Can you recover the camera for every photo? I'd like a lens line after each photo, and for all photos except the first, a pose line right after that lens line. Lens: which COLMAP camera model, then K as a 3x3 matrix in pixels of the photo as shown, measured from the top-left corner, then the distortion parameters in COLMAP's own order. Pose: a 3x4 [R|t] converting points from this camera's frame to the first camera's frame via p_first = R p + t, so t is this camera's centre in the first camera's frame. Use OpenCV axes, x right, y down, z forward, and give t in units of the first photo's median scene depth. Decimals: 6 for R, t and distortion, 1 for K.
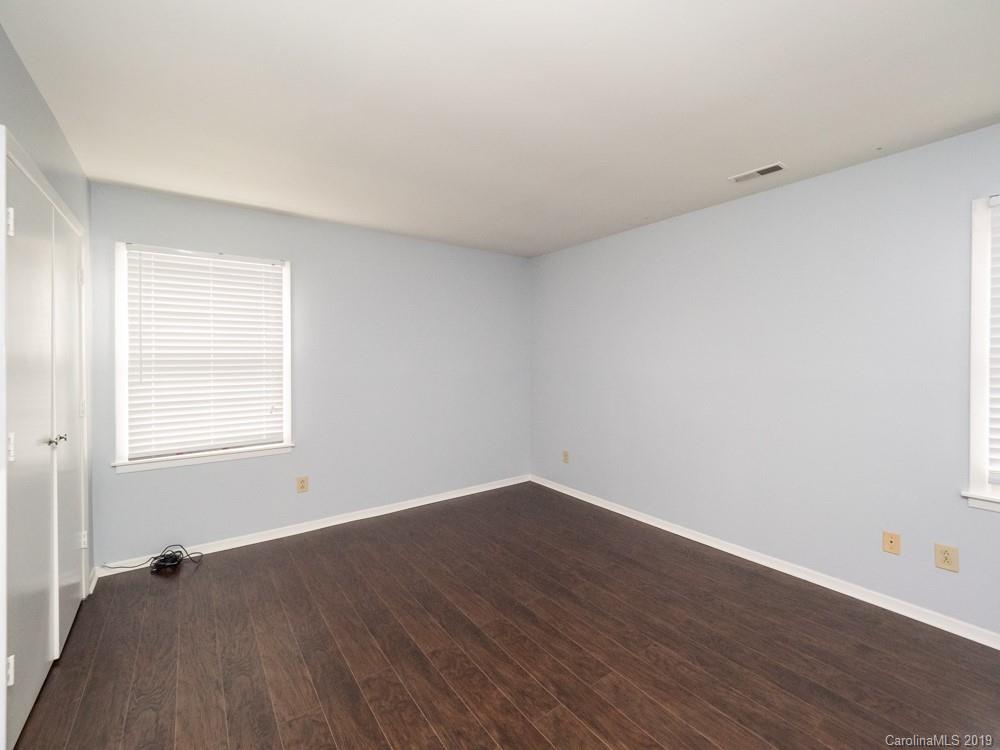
lens RADIAL K [[424.6, 0, 497.4], [0, 424.6, 364.6], [0, 0, 1]] dist [0.000472, -0.000046]
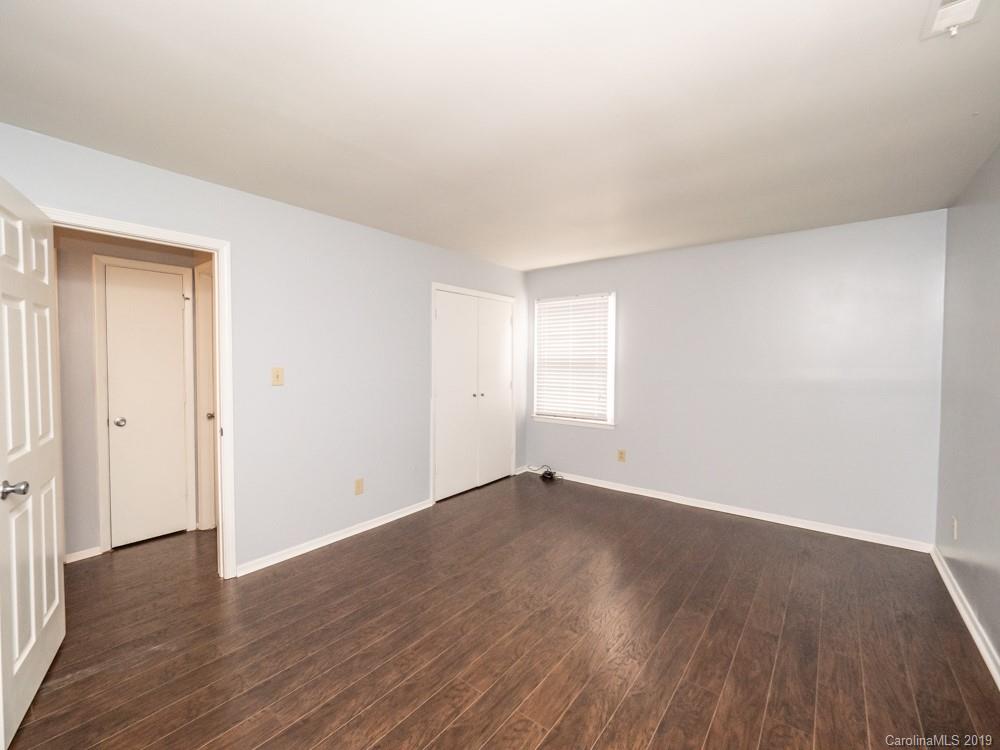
lens RADIAL K [[420.5, 0, 500.0], [0, 420.5, 375.0], [0, 0, 1]] dist [0.000598, 0.000015]
pose [[0.273756, 0.035476, -0.961145, 0.795133], [-0.019582, 0.999318, 0.031308, -0.008153], [0.961600, 0.010250, 0.274264, 0.292541]]
